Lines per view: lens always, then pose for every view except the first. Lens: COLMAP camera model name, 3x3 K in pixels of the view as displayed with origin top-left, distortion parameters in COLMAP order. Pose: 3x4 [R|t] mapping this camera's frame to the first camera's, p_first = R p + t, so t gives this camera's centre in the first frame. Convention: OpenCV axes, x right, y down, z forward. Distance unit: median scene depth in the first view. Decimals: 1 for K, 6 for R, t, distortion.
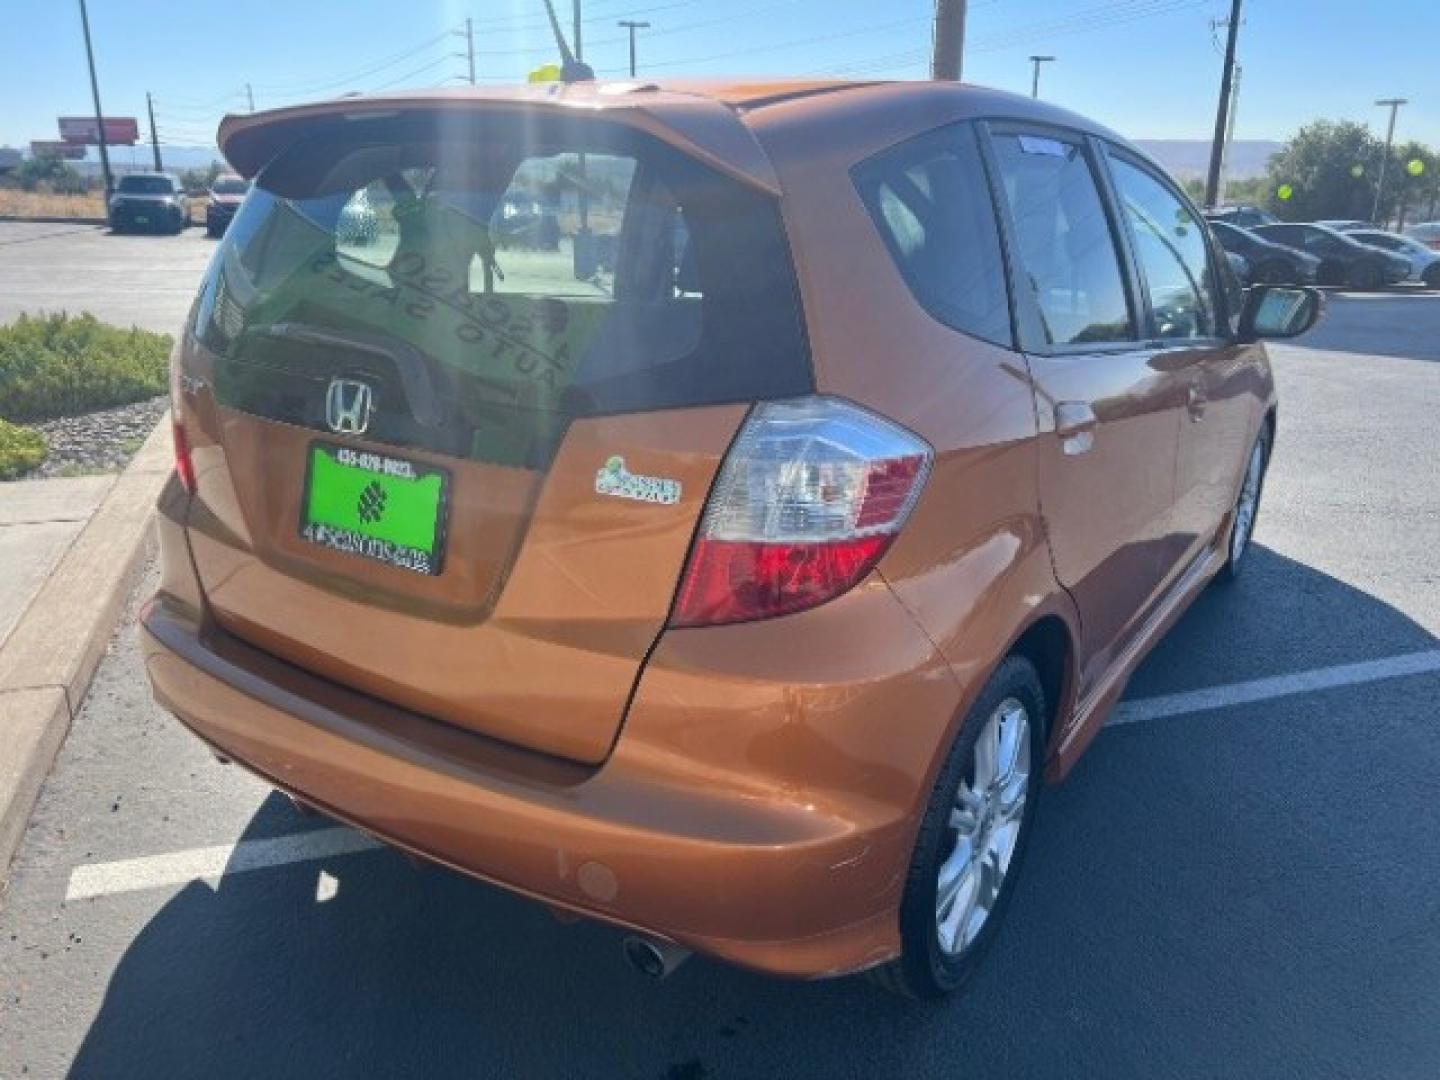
lens RADIAL K [[1090.2, 0, 722.0], [0, 1090.2, 517.4], [0, 0, 1]] dist [0.075015, -0.086134]
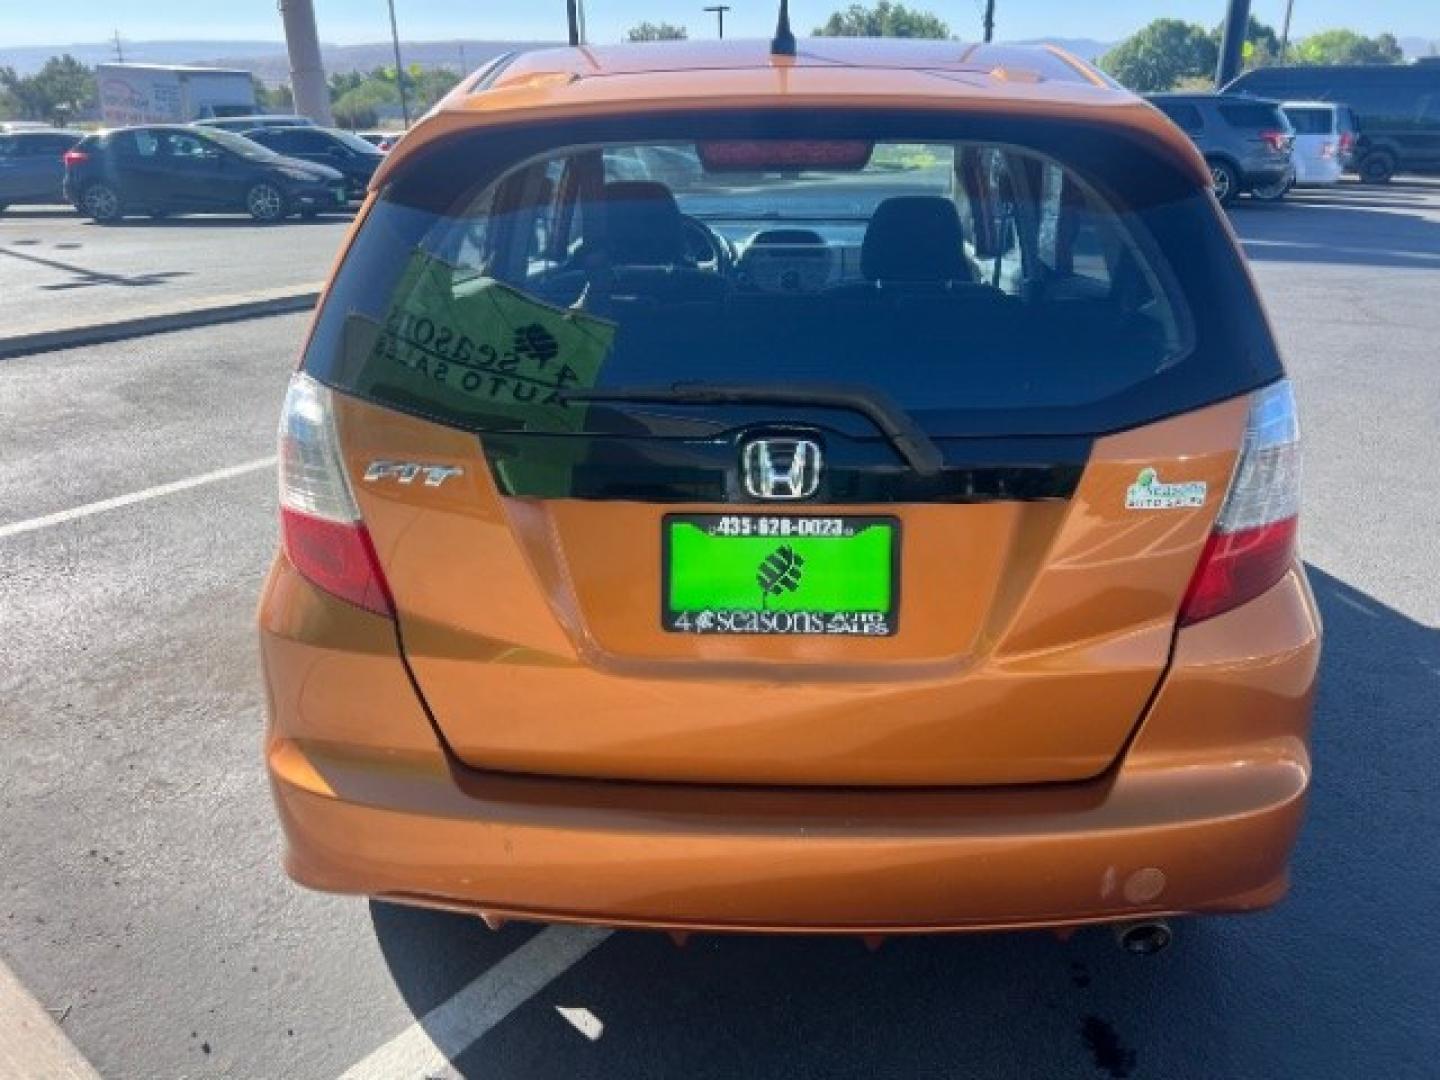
lens RADIAL K [[1090.2, 0, 722.0], [0, 1090.2, 517.4], [0, 0, 1]] dist [0.075015, -0.086134]
pose [[0.857705, -0.209946, 0.469324, -0.758372], [0.172849, 0.977443, 0.121361, -0.168718], [-0.484217, -0.022970, 0.874647, 0.274478]]
